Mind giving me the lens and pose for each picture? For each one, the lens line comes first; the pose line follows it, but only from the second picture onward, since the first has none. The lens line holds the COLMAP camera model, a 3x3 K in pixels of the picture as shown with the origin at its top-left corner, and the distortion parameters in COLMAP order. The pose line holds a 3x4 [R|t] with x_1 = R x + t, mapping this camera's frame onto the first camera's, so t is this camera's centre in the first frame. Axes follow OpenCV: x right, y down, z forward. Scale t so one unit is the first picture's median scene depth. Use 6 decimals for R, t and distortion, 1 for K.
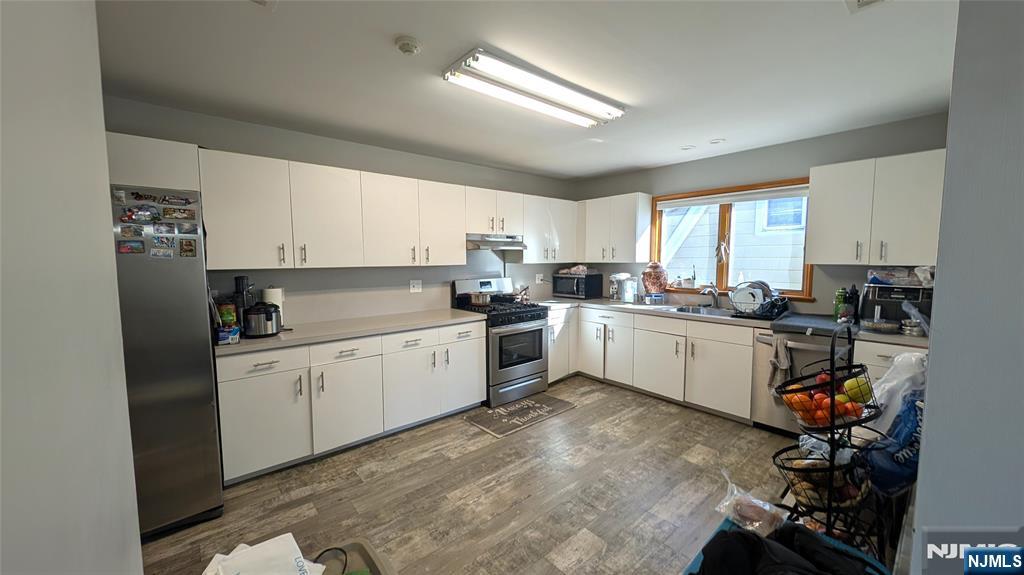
lens RADIAL K [[383.7, 0, 512.0], [0, 383.7, 287.9], [0, 0, 1]] dist [0.001126, -0.000089]
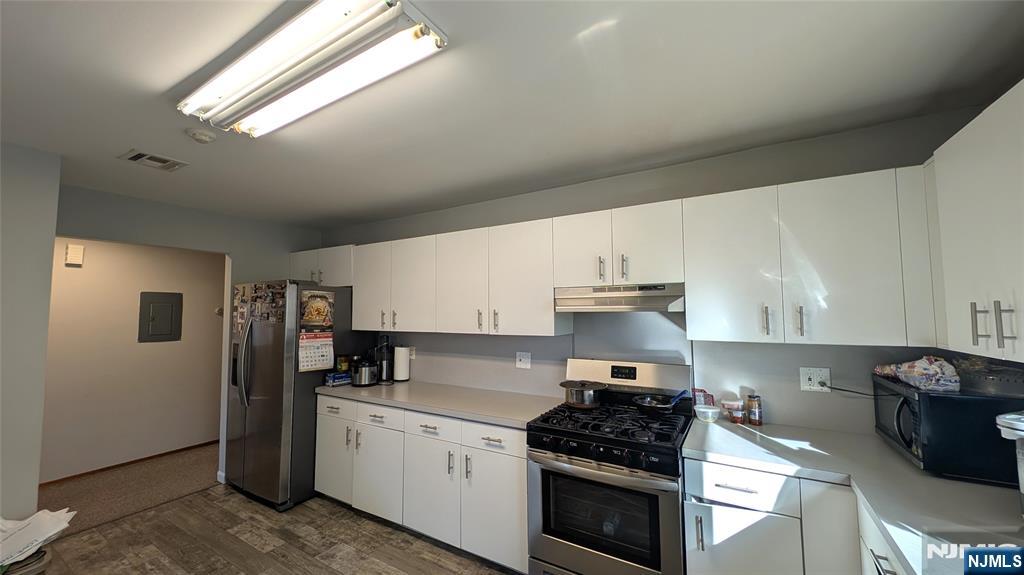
lens RADIAL K [[383.7, 0, 511.0], [0, 383.7, 287.6], [0, 0, 1]] dist [0.001126, -0.000089]
pose [[0.309479, -0.059488, -0.949044, 0.504188], [-0.075820, 0.993320, -0.086988, -0.084297], [0.947879, 0.098877, 0.302901, 0.776004]]
